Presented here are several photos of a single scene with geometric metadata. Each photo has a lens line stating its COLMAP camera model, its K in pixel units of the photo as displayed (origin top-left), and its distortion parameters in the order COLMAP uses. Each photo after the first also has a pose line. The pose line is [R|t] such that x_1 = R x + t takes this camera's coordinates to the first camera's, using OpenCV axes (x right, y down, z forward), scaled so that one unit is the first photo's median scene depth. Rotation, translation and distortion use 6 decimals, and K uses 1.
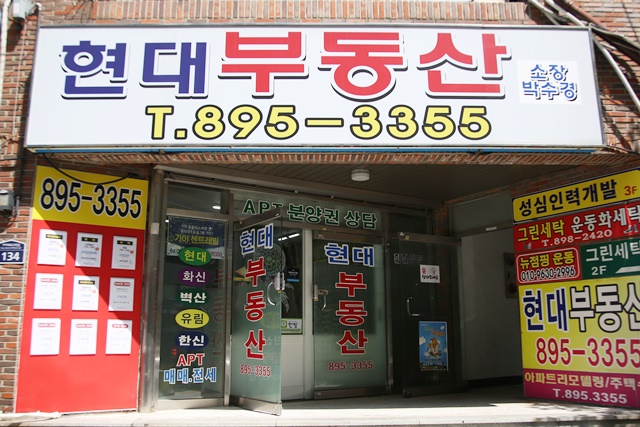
lens RADIAL K [[542.0, 0, 286.9], [0, 542.0, 229.2], [0, 0, 1]] dist [-0.057438, 0.016742]
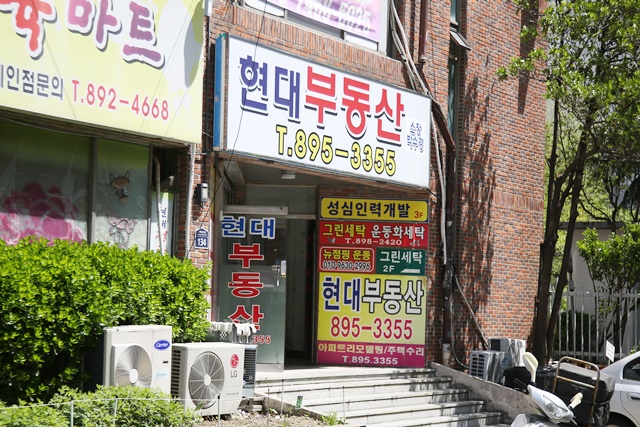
lens RADIAL K [[1254.0, 0, 321.1], [0, 1254.0, 216.3], [0, 0, 1]] dist [0.416669, 0.000000]
pose [[0.532142, 0.083554, 0.842522, -2.368395], [-0.195043, 0.980451, 0.025958, -0.109674], [-0.823883, -0.178141, 0.538036, -0.591553]]
